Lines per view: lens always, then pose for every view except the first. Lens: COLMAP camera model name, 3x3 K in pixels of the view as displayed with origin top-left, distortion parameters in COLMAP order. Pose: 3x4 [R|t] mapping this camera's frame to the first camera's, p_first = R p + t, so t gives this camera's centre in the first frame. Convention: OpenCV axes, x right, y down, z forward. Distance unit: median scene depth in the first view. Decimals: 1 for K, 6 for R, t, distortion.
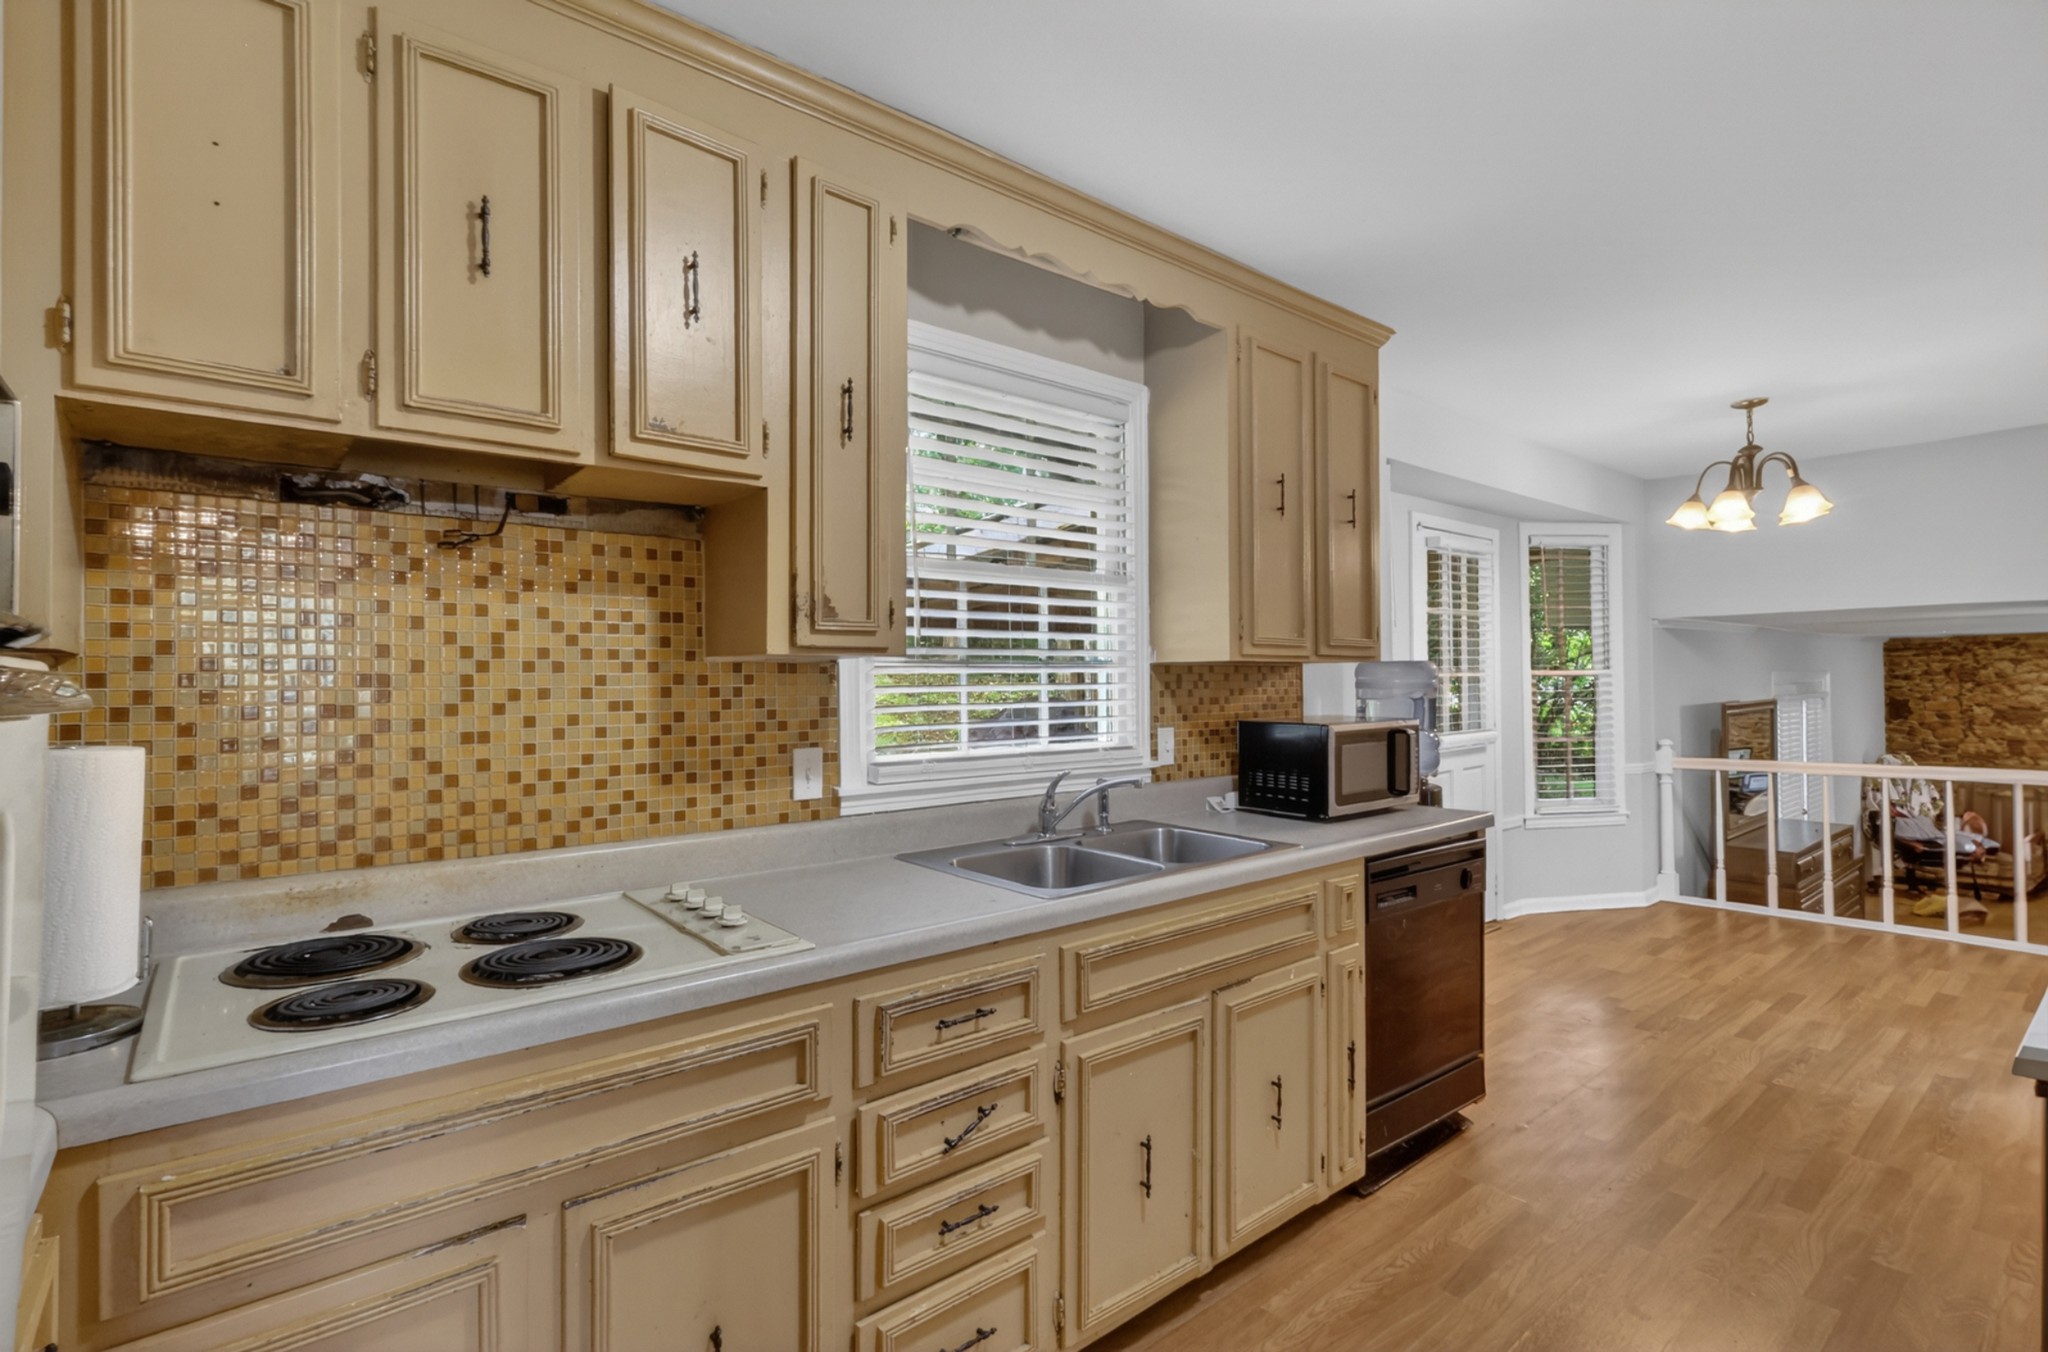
lens RADIAL K [[957.3, 0, 1024.0], [0, 957.3, 676.0], [0, 0, 1]] dist [-0.001846, -0.000446]
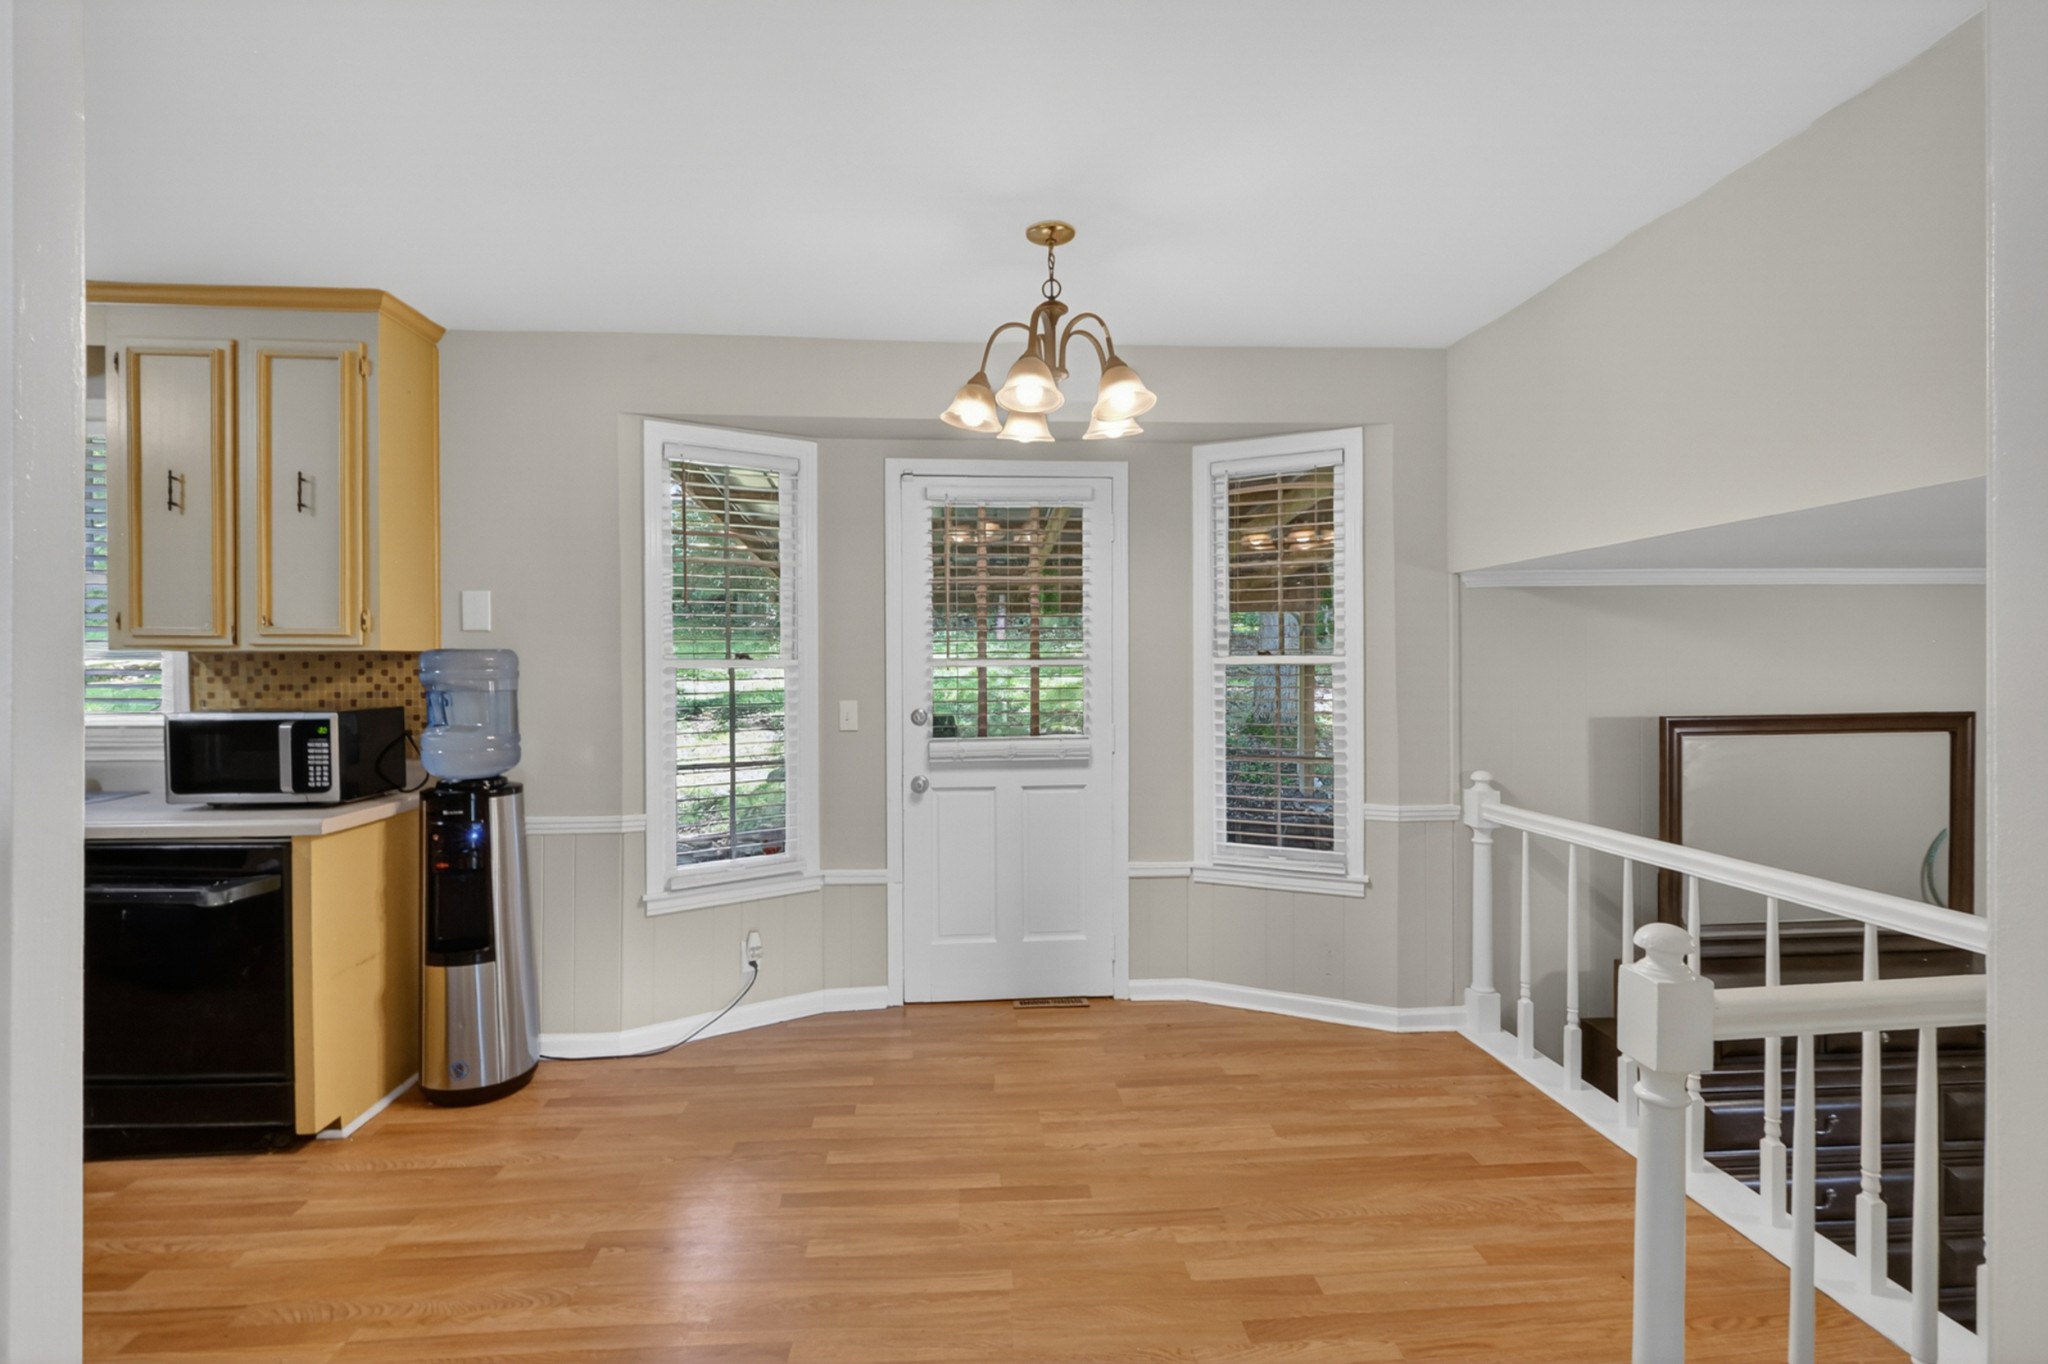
lens RADIAL K [[967.5, 0, 1018.8], [0, 967.5, 666.3], [0, 0, 1]] dist [-0.000681, -0.000109]
pose [[0.813039, 0.010013, -0.582123, 1.116564], [-0.002656, 0.999905, 0.013491, -0.010332], [0.582203, -0.009423, 0.812989, 0.469140]]
